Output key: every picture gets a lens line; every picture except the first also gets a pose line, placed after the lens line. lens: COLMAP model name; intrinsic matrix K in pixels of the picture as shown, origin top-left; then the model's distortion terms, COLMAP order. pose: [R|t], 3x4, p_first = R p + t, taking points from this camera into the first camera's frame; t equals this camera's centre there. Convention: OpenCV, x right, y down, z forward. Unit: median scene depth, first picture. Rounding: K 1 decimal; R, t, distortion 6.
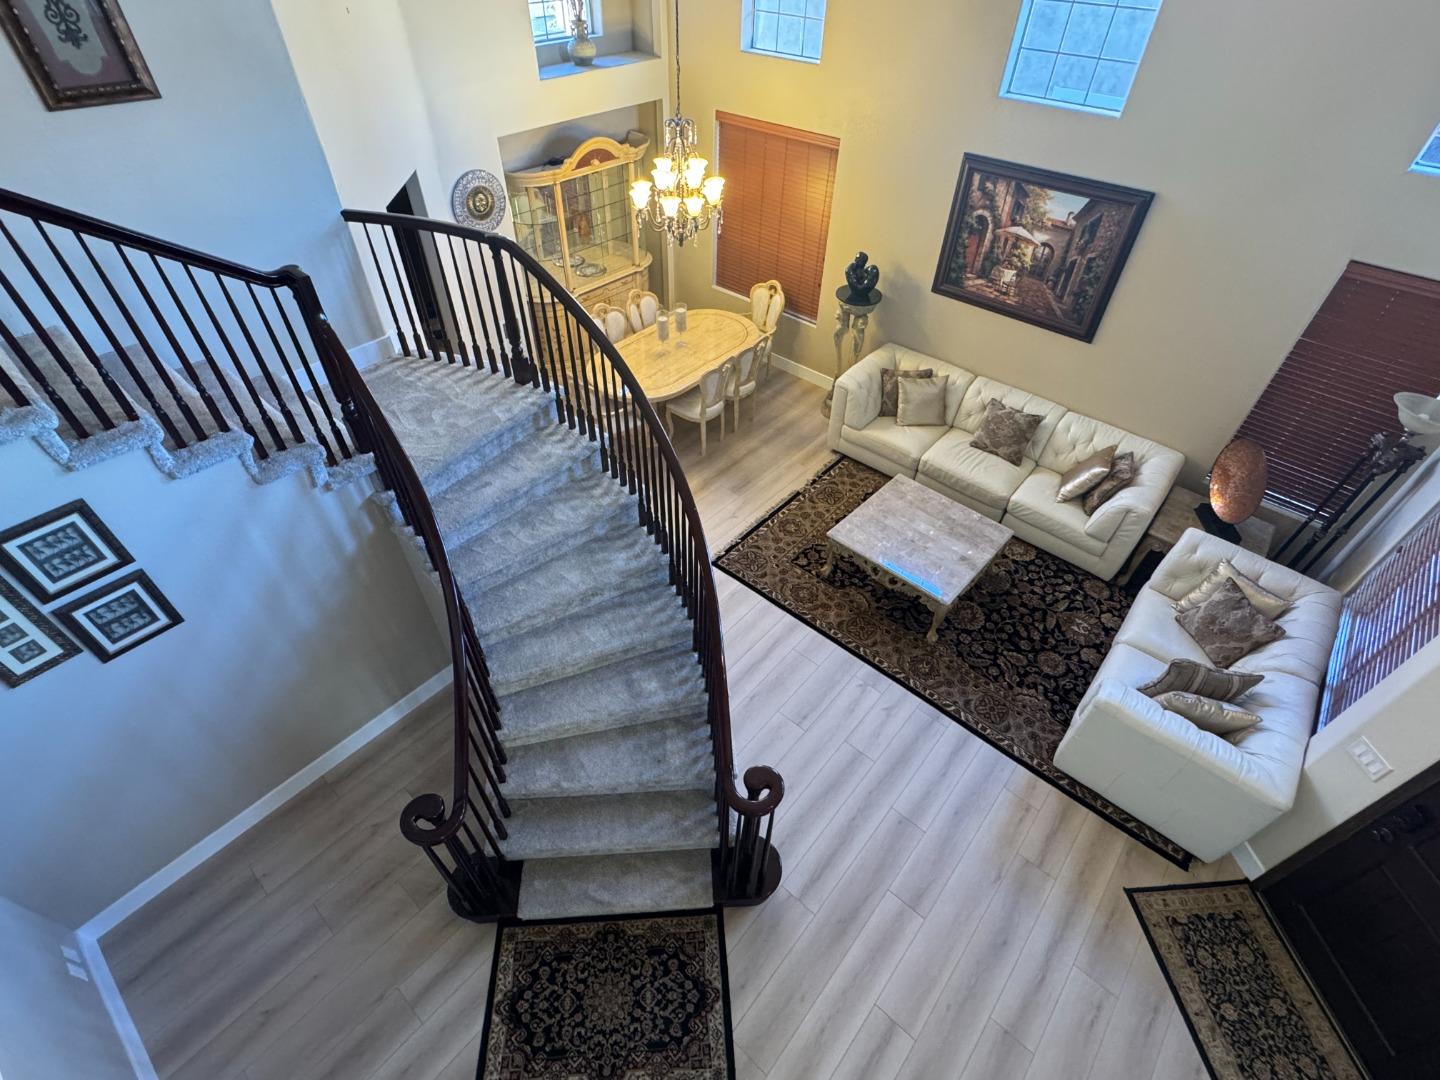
lens RADIAL K [[710.9, 0, 684.7], [0, 710.9, 545.3], [0, 0, 1]] dist [0.004168, -0.000243]
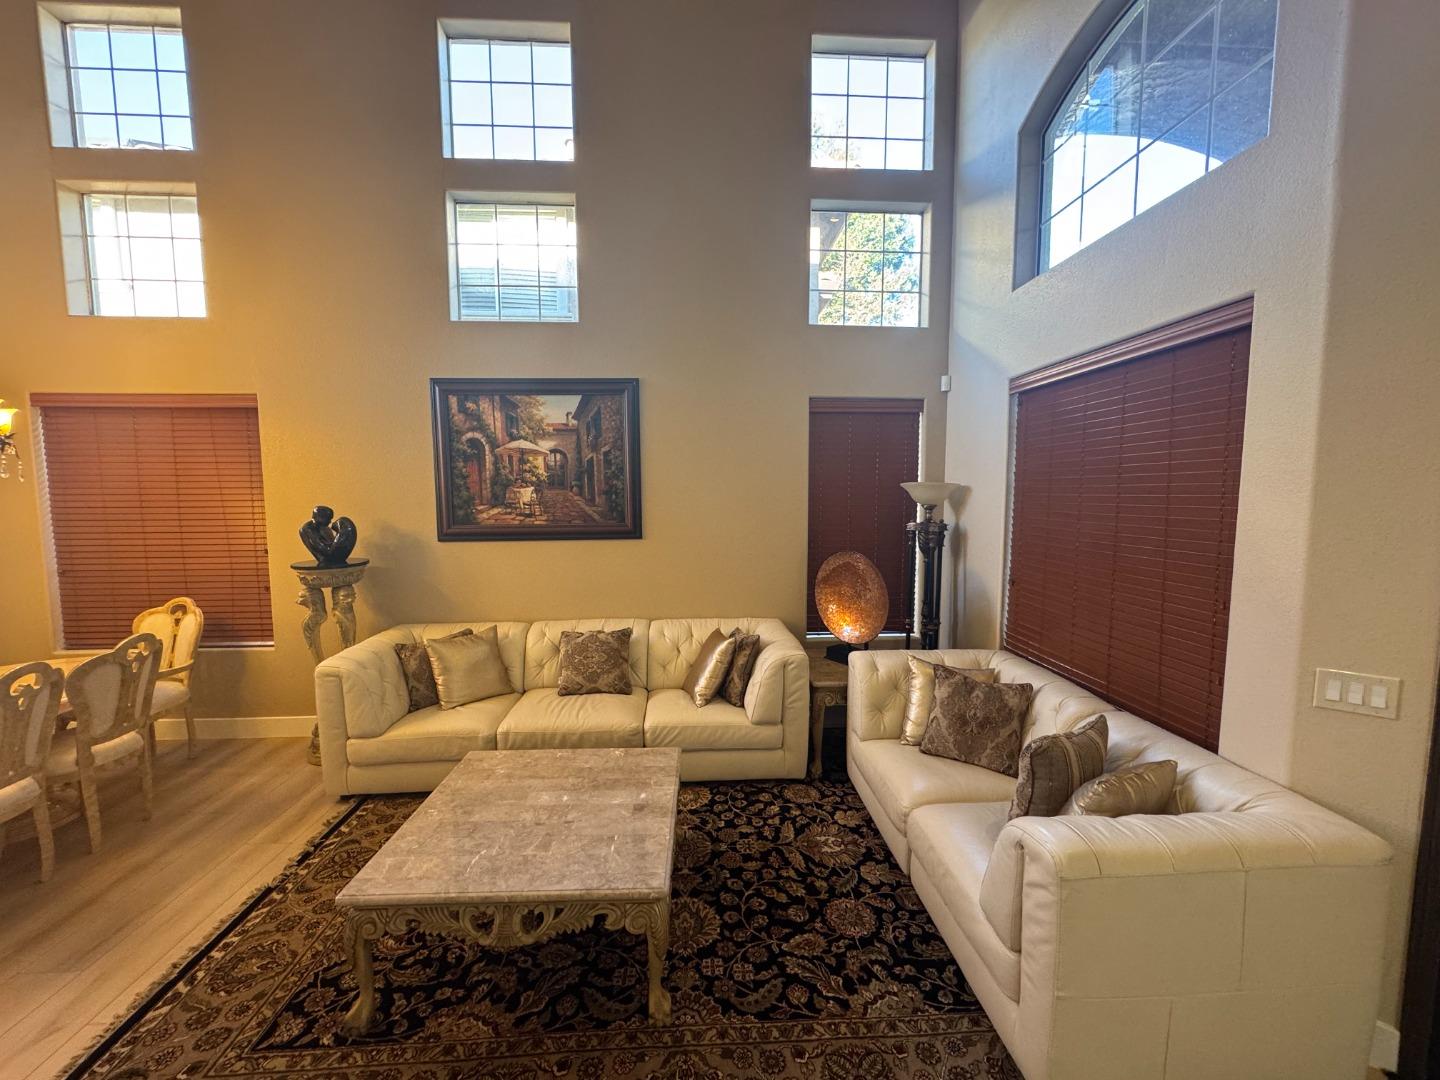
lens RADIAL K [[578.4, 0, 727.0], [0, 578.4, 542.7], [0, 0, 1]] dist [-0.001180, -0.000151]
pose [[0.693634, -0.054992, 0.718226, 0.124155], [0.503384, 0.750210, -0.428707, 0.081886], [-0.515245, 0.658909, 0.548053, 0.546962]]
